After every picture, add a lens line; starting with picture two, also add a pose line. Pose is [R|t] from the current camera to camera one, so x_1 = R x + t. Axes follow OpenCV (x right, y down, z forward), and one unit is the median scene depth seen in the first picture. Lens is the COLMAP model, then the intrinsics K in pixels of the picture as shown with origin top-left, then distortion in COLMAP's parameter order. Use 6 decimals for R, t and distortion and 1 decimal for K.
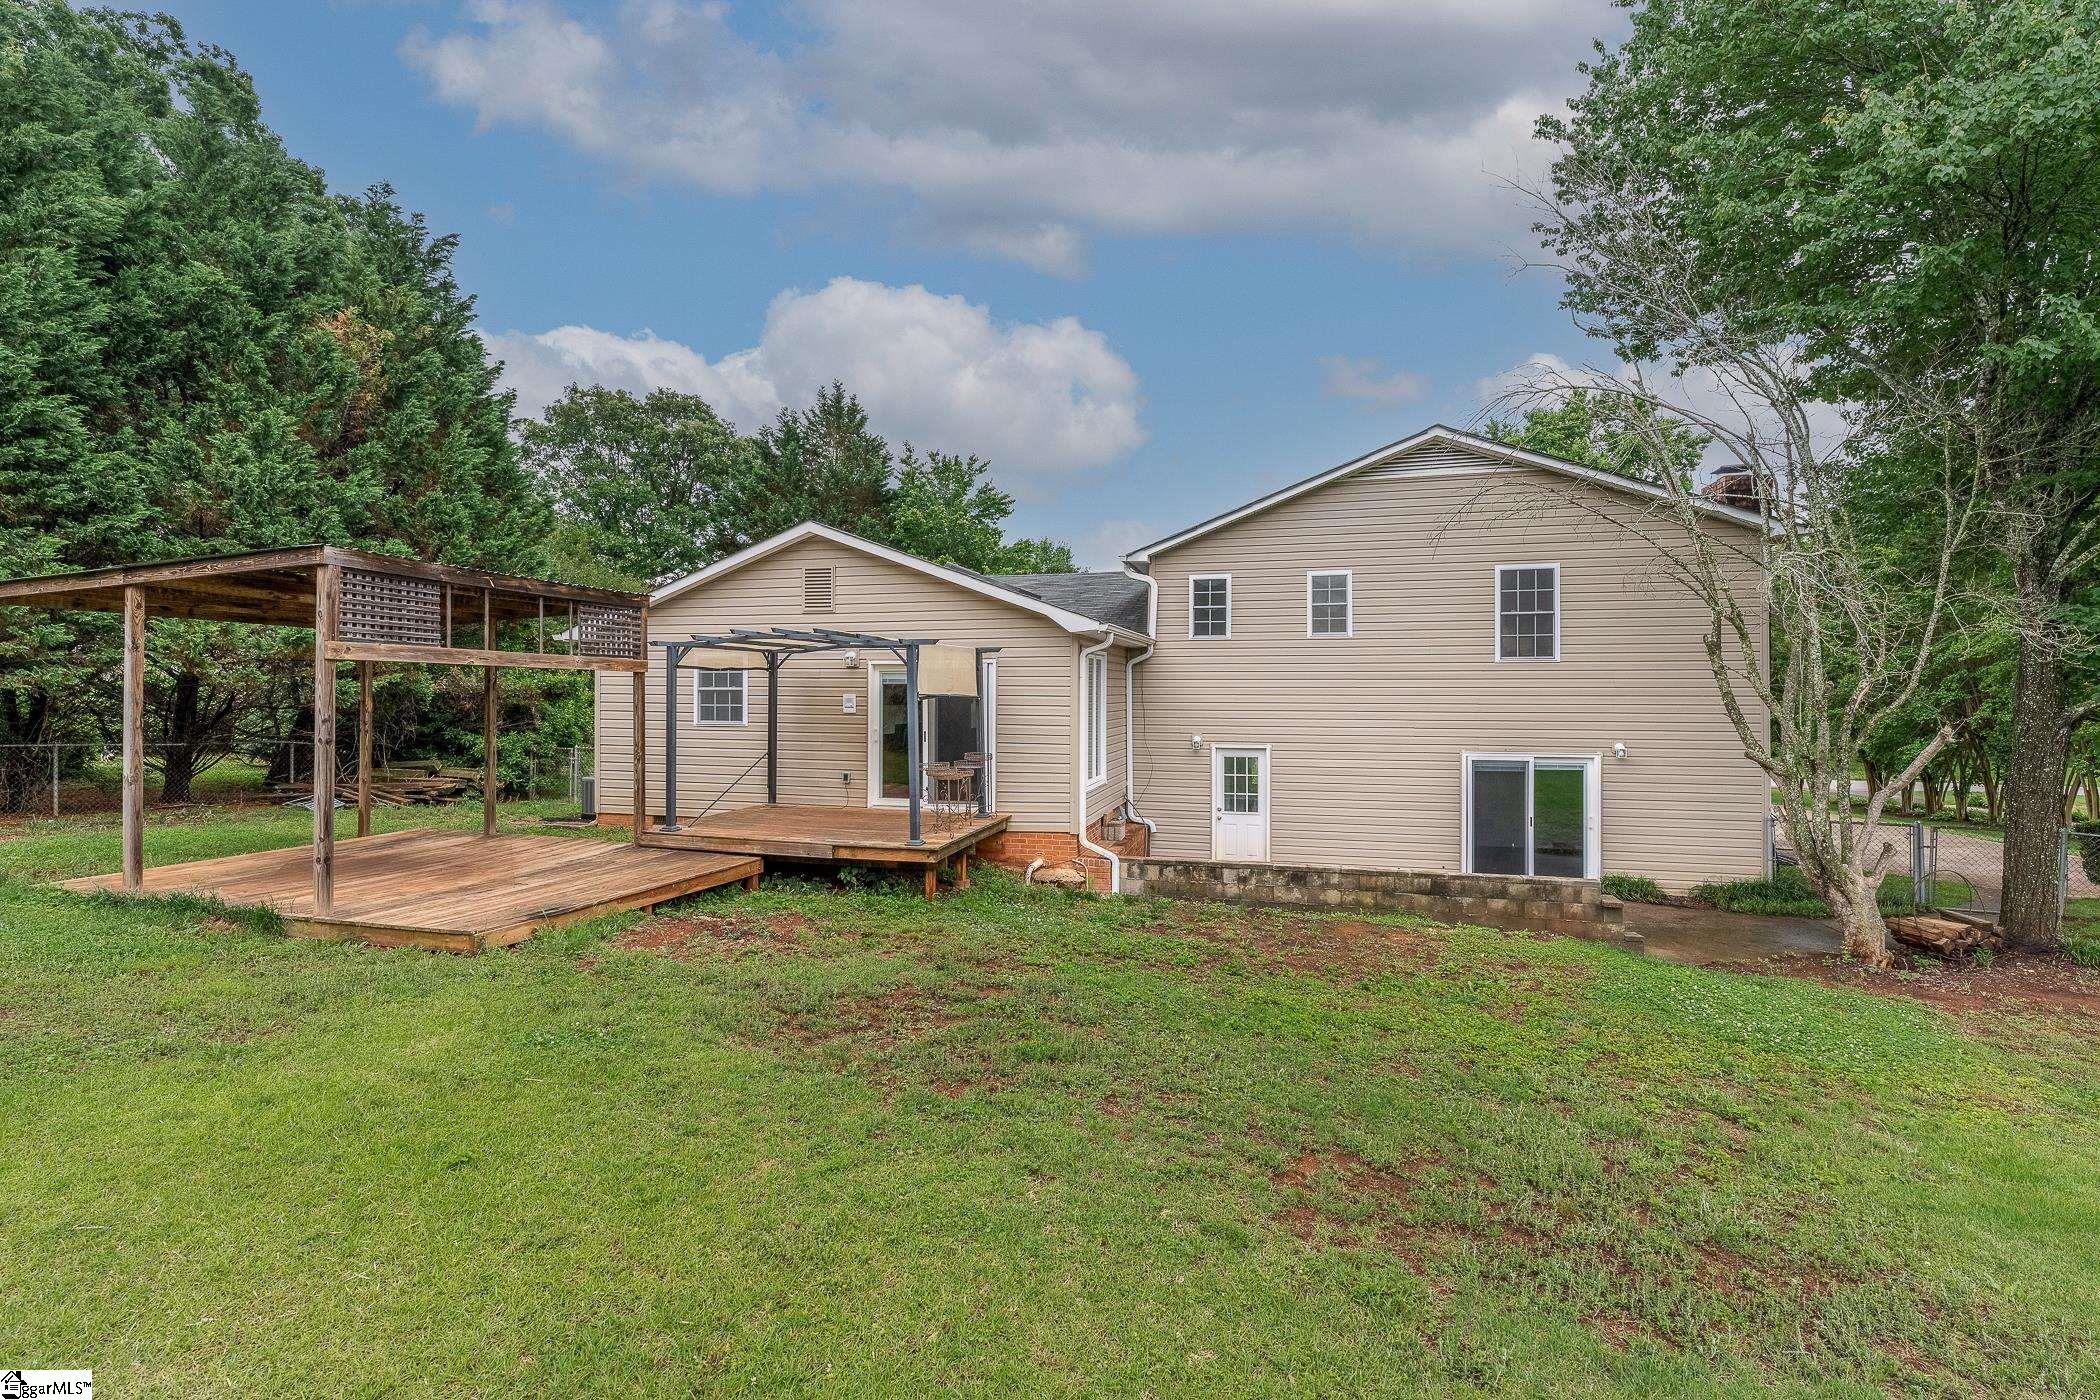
lens RADIAL K [[910.0, 0, 1050.3], [0, 910.0, 698.3], [0, 0, 1]] dist [-0.001137, -0.000077]
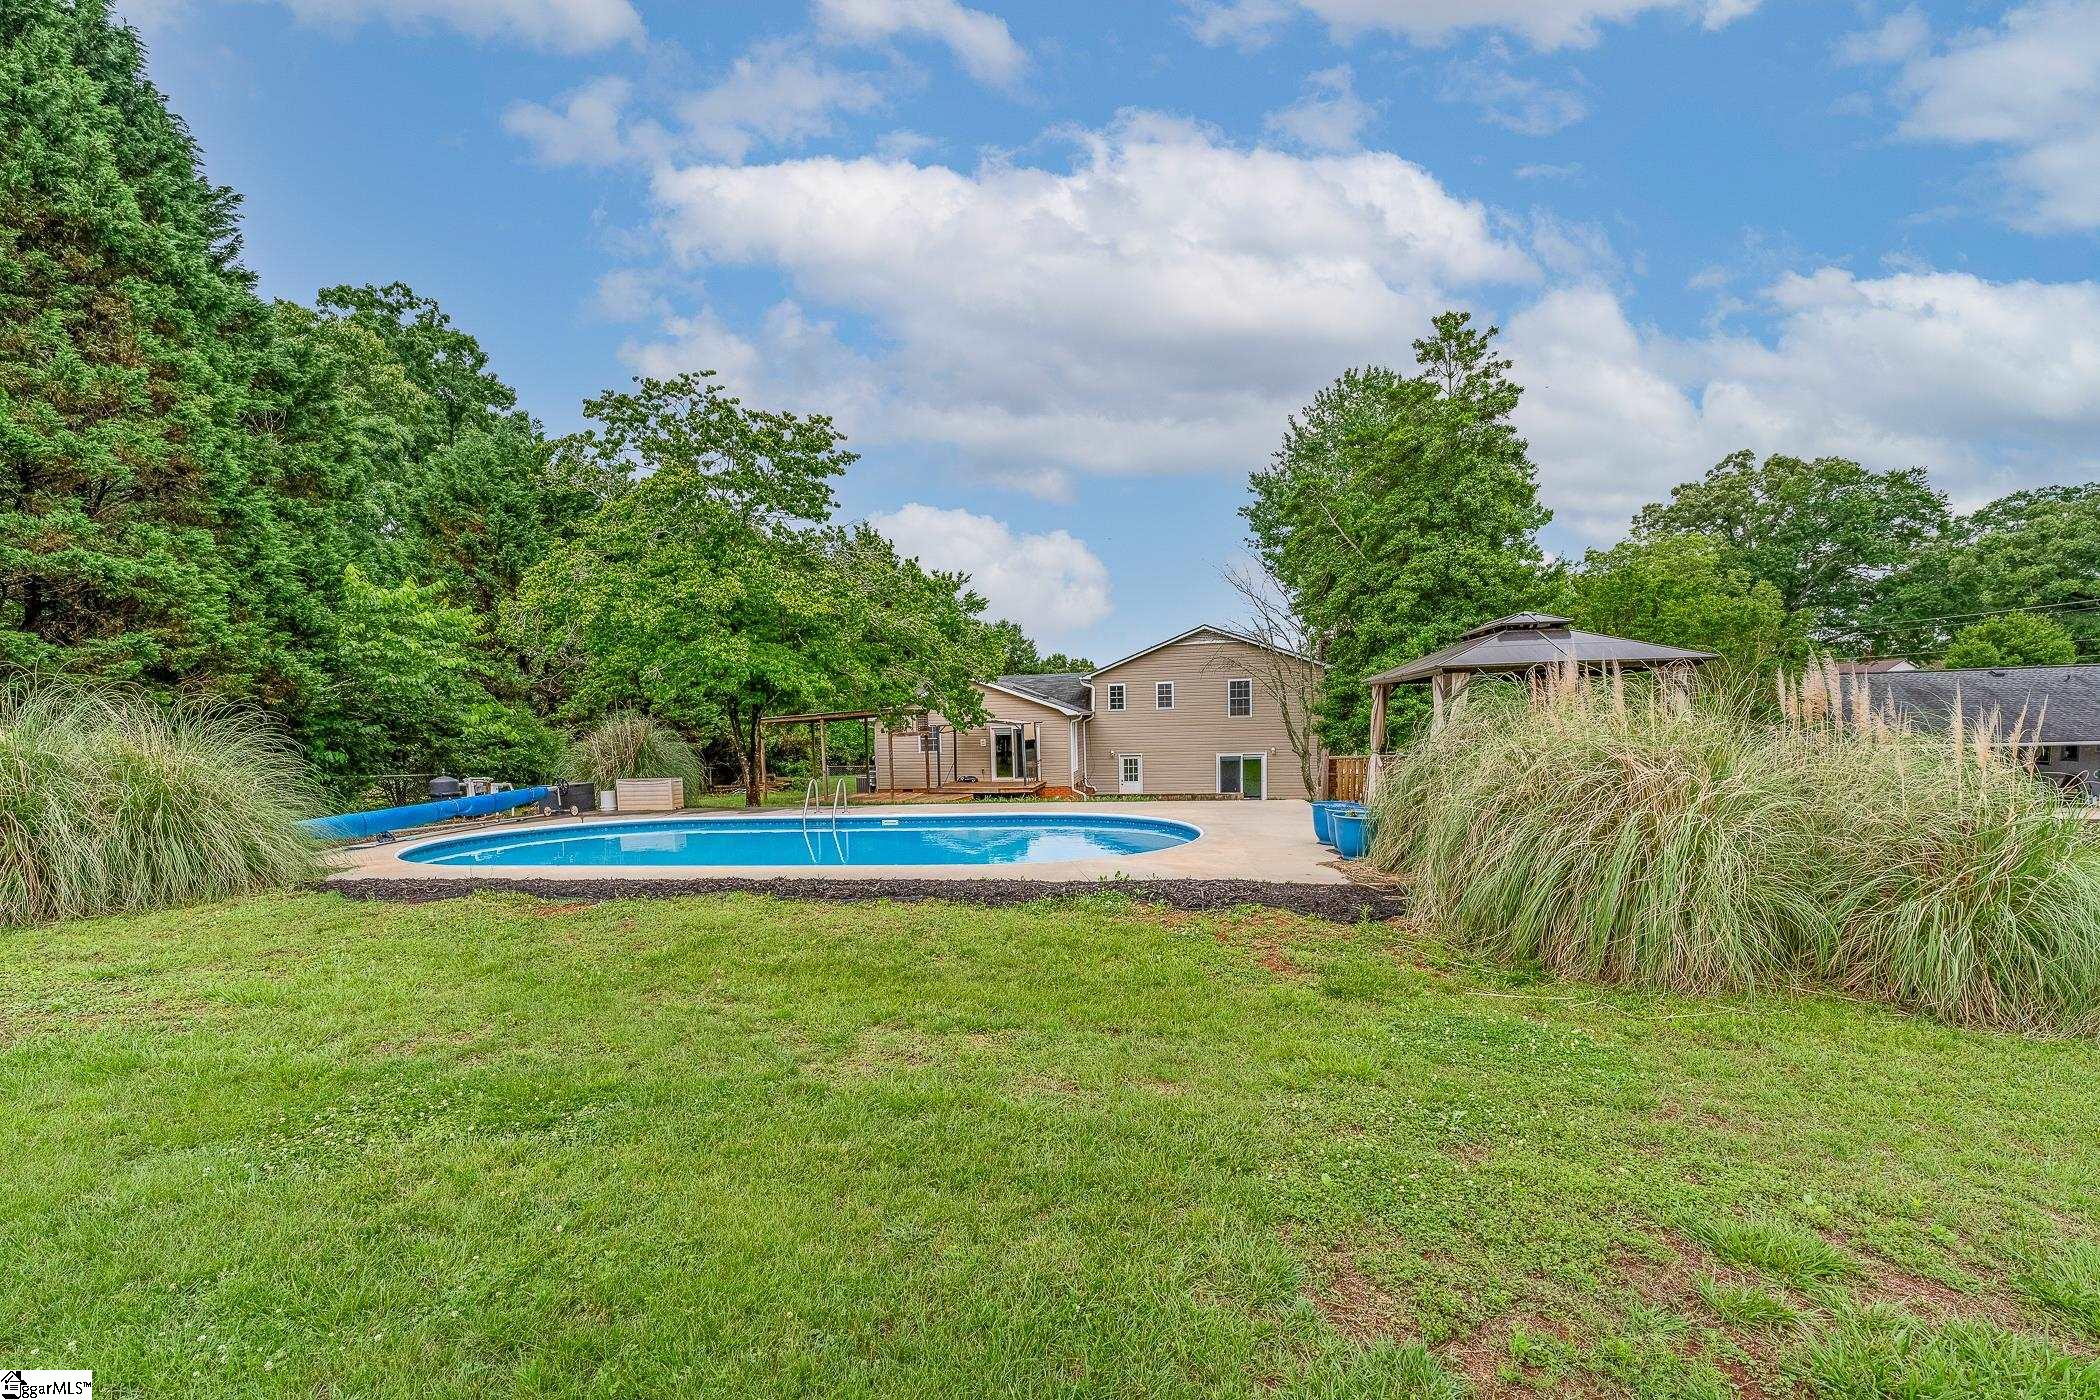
lens RADIAL K [[910.0, 0, 1052.0], [0, 910.0, 702.6], [0, 0, 1]] dist [-0.001137, -0.000077]
pose [[0.995785, -0.026126, 0.087921, -0.214984], [0.028477, 0.999267, -0.025584, -0.030829], [-0.087188, 0.027980, 0.995799, -1.435858]]
